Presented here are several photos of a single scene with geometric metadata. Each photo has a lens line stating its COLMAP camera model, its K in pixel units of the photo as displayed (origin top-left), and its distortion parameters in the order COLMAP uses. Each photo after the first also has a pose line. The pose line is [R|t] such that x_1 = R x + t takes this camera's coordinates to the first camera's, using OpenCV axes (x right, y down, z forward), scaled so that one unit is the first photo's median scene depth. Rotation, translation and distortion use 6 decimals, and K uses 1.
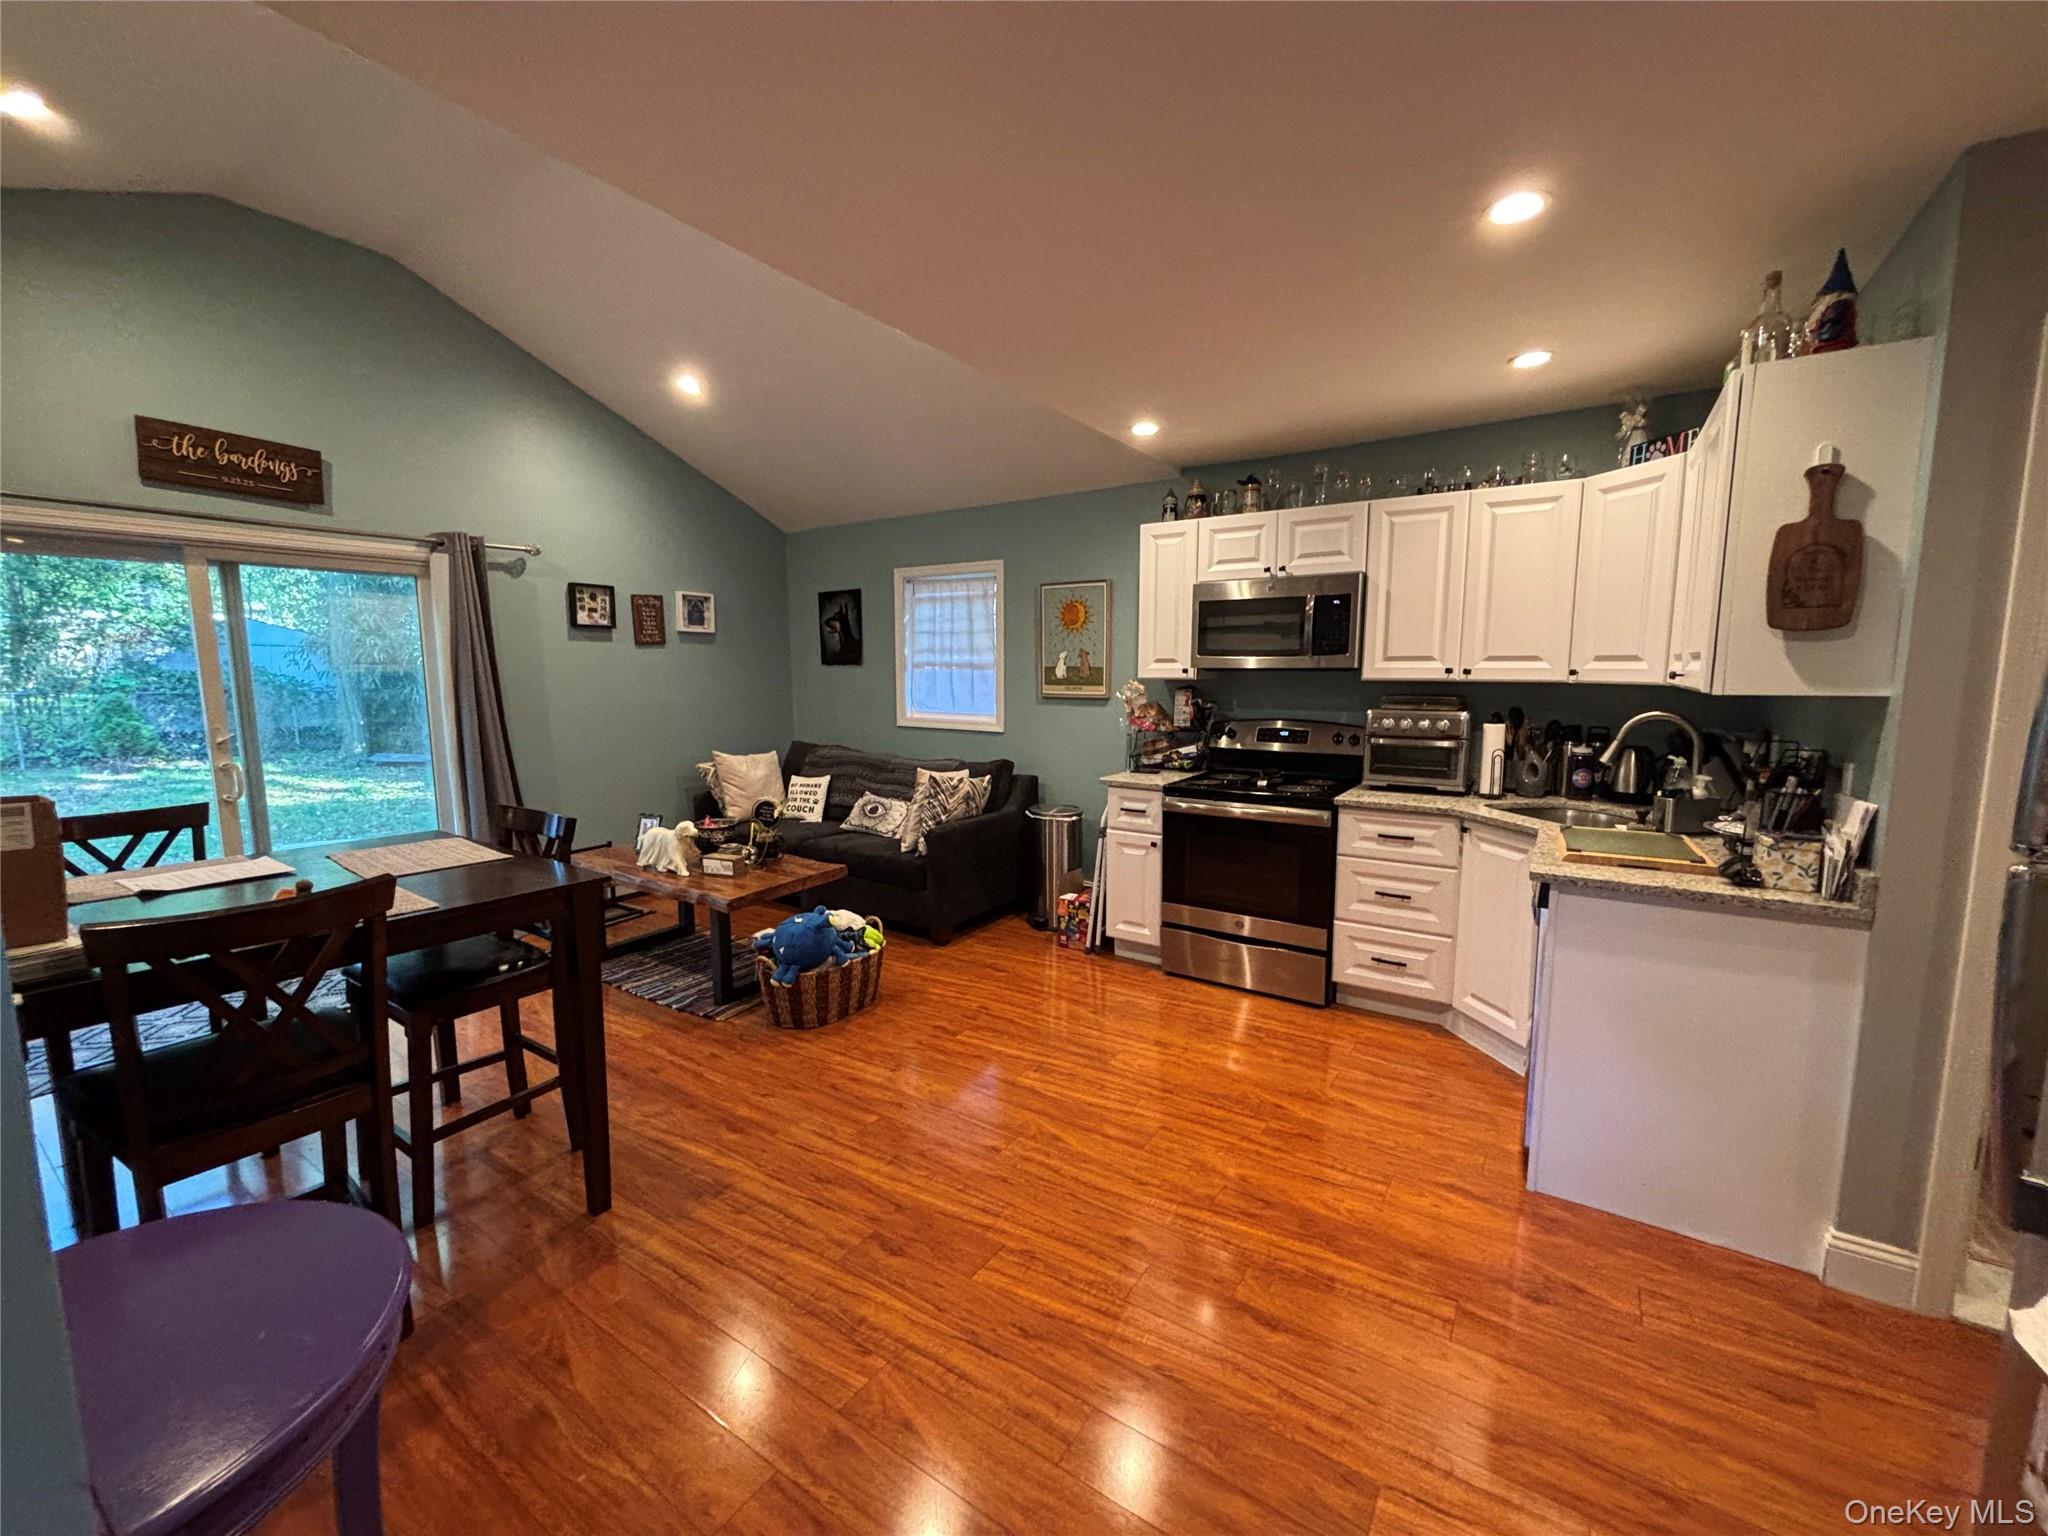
lens RADIAL K [[817.3, 0, 1031.3], [0, 817.3, 774.6], [0, 0, 1]] dist [0.015882, -0.000026]
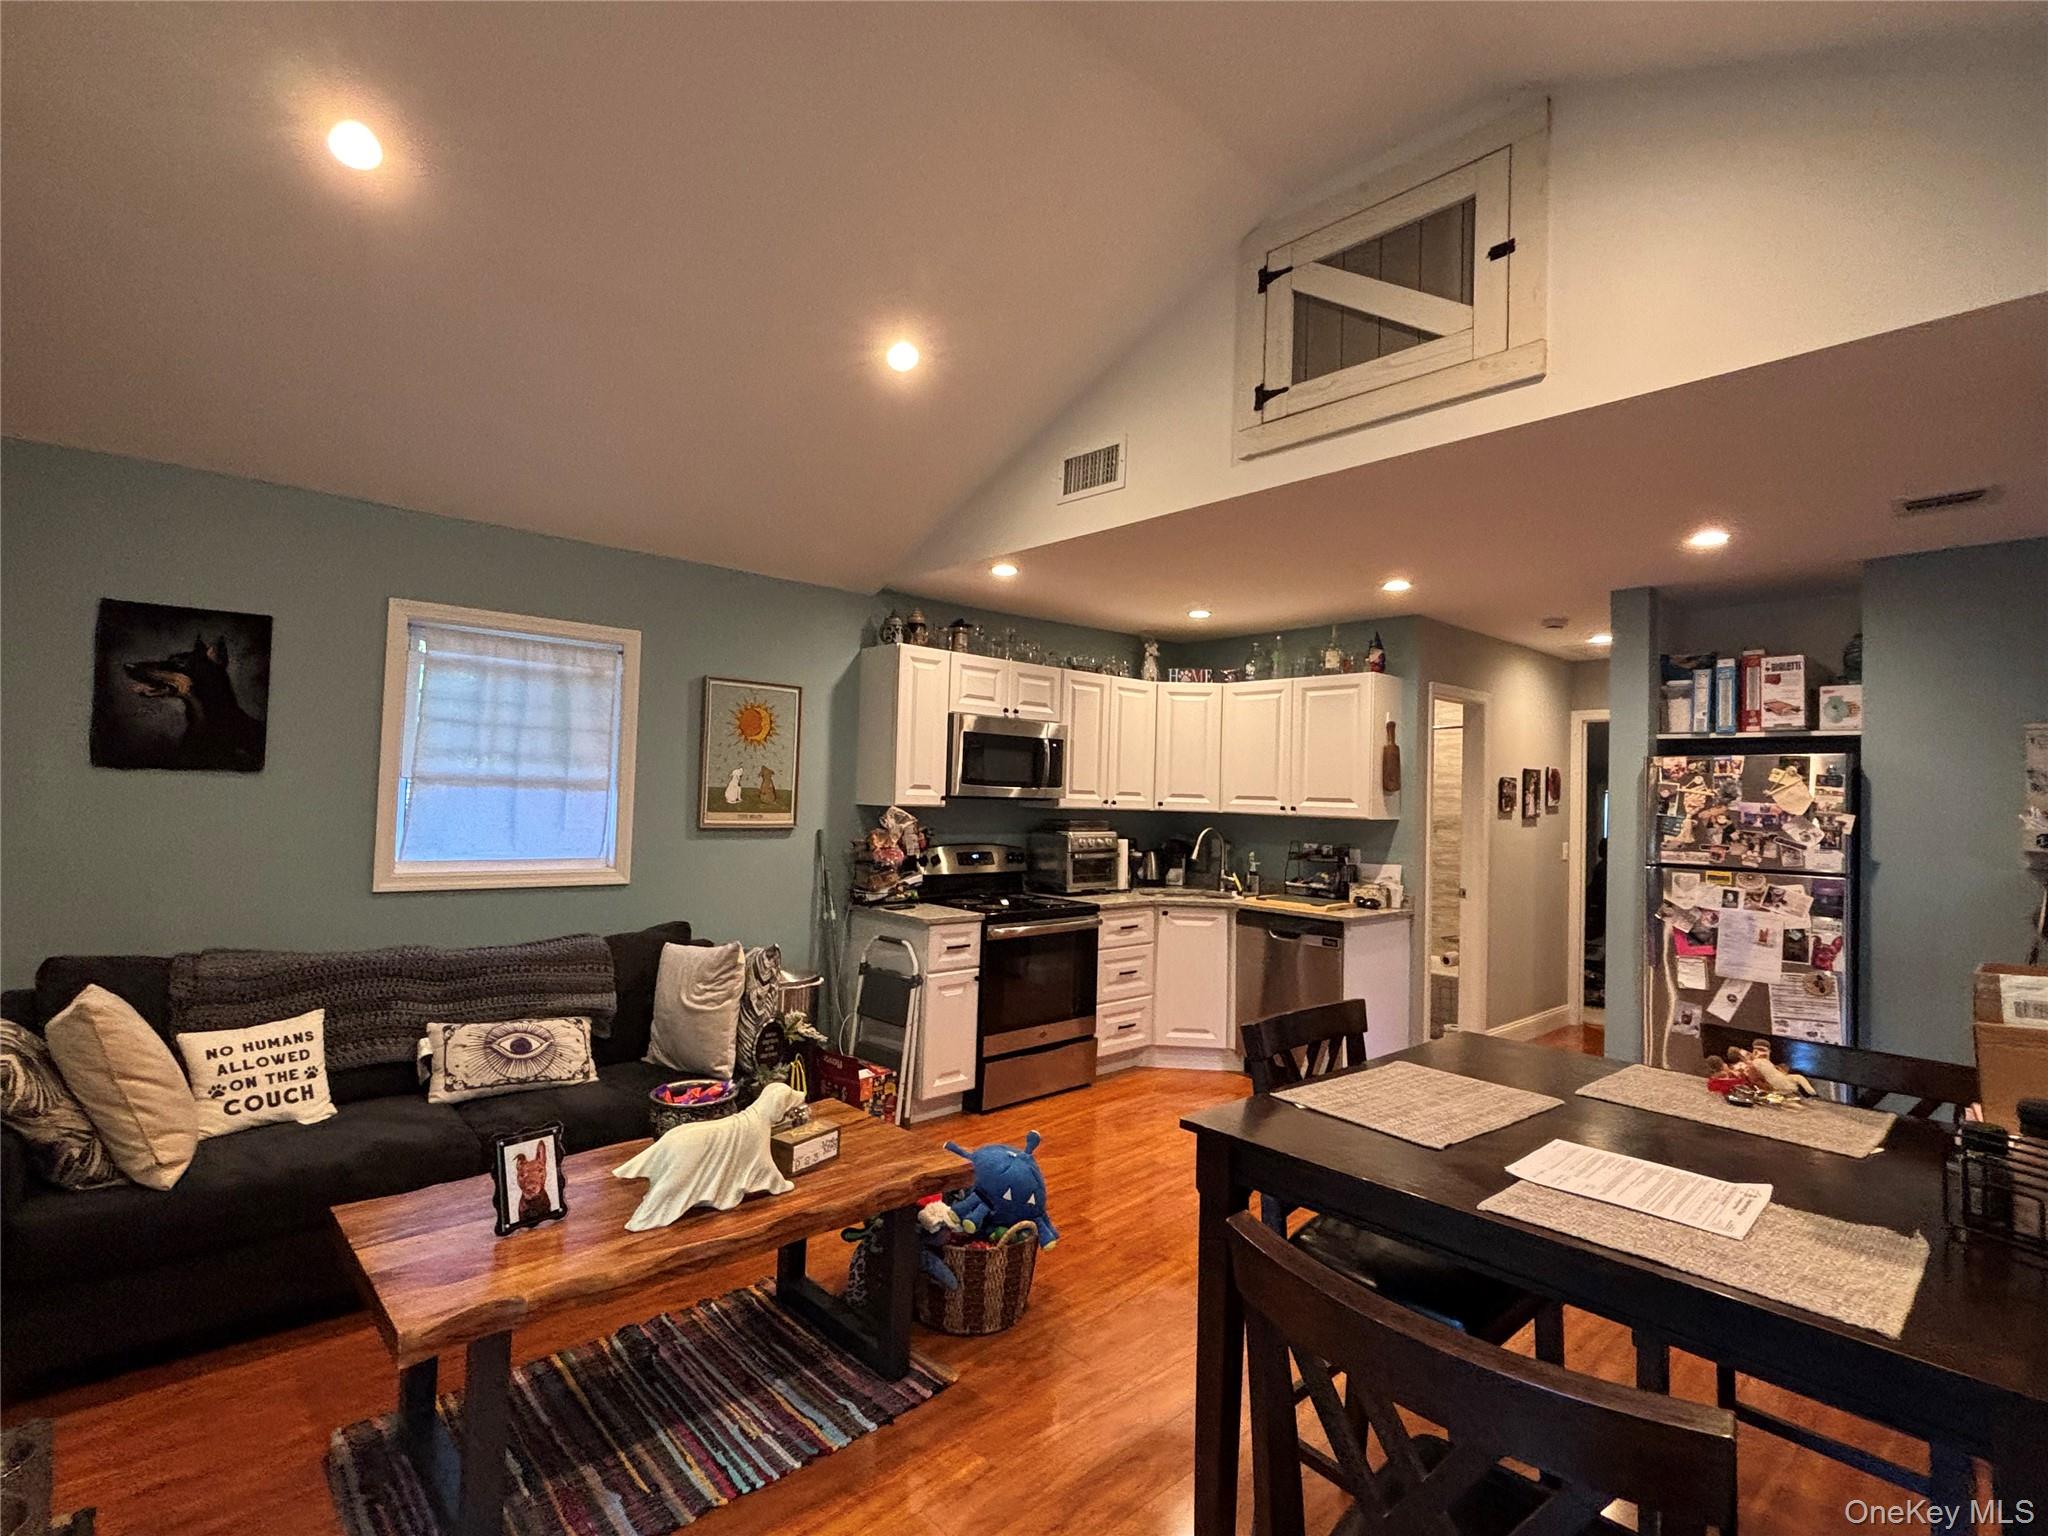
lens RADIAL K [[971.8, 0, 1028.5], [0, 971.8, 756.1], [0, 0, 1]] dist [-0.000265, -0.000668]
pose [[0.239422, 0.045402, 0.969853, -0.932734], [0.099352, 0.992517, -0.070990, -0.084915], [-0.965819, 0.113354, 0.233120, 0.629062]]
